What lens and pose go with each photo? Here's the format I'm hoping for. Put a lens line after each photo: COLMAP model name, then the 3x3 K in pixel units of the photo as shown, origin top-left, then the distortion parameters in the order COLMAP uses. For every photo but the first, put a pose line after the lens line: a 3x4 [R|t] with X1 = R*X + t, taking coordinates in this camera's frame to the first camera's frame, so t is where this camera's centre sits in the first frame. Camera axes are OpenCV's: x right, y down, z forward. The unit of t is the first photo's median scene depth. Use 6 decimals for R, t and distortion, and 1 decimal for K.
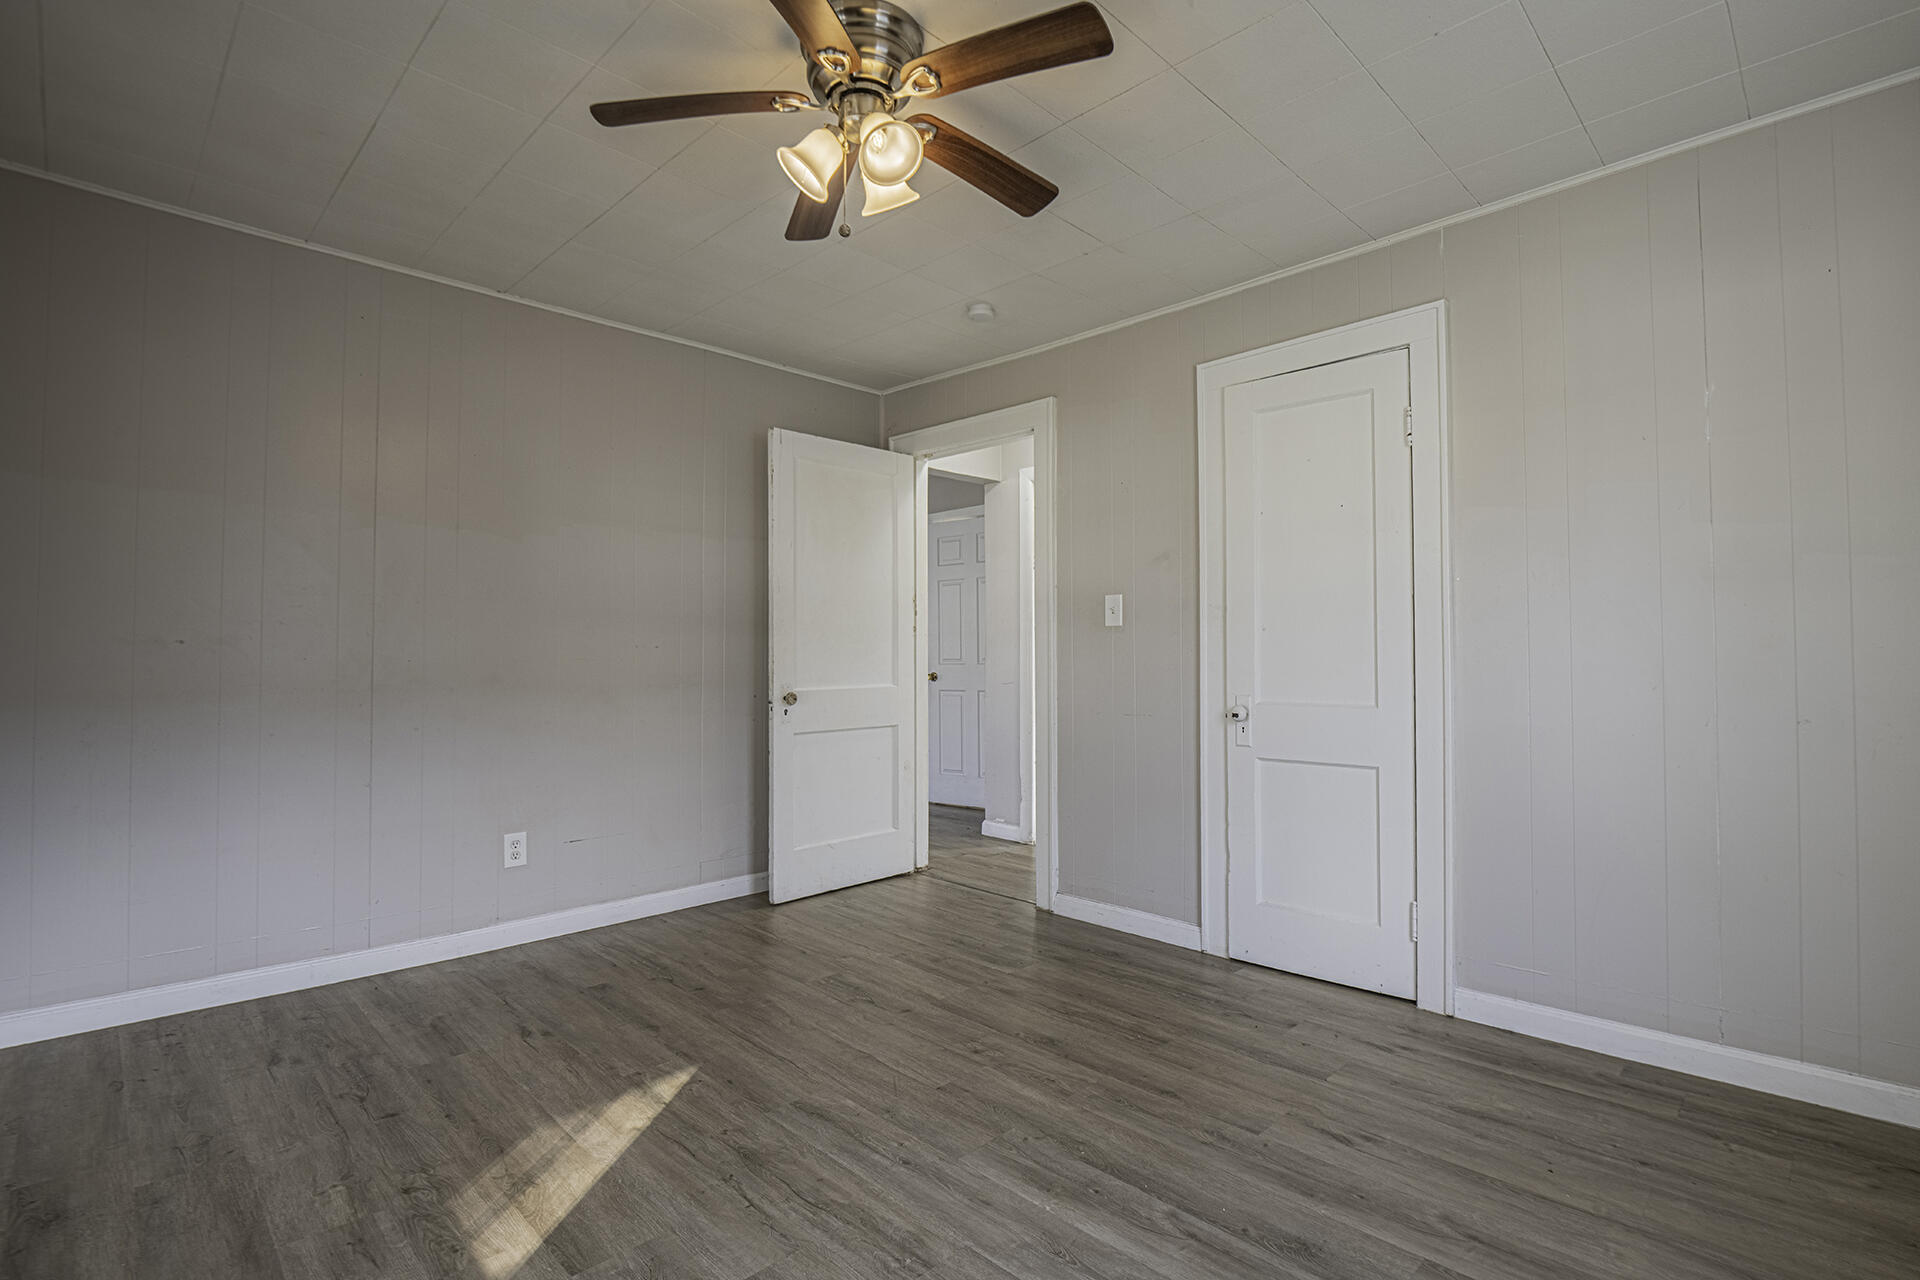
lens RADIAL K [[902.1, 0, 953.8], [0, 902.1, 632.8], [0, 0, 1]] dist [-0.002628, -0.011706]
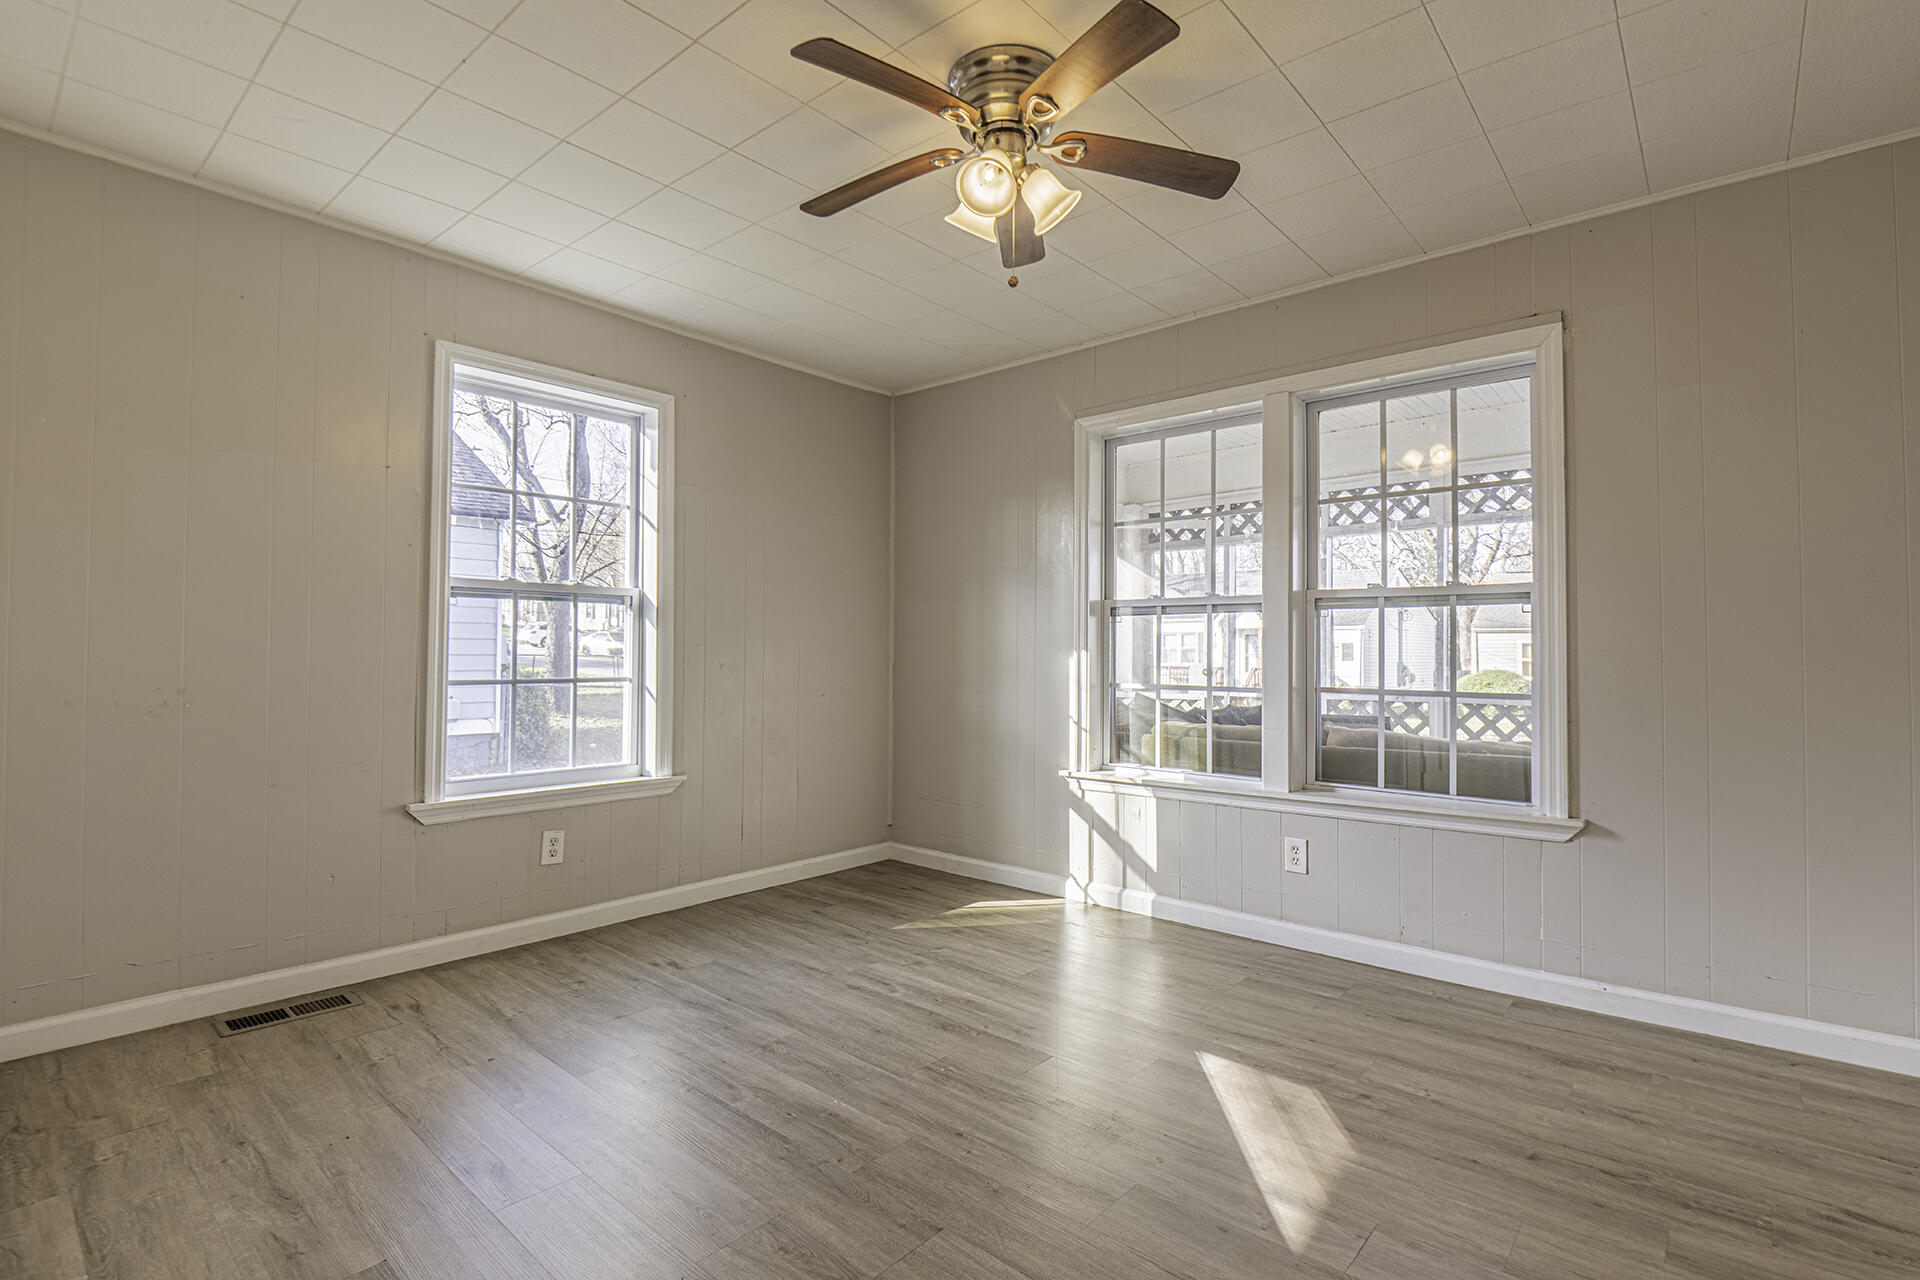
lens RADIAL K [[902.1, 0, 953.8], [0, 902.1, 632.8], [0, 0, 1]] dist [-0.002628, -0.011706]
pose [[-0.997384, -0.006490, -0.071996, 0.033790], [-0.003494, 0.999125, -0.041667, 0.048107], [0.072203, -0.041306, -0.996534, 2.101075]]
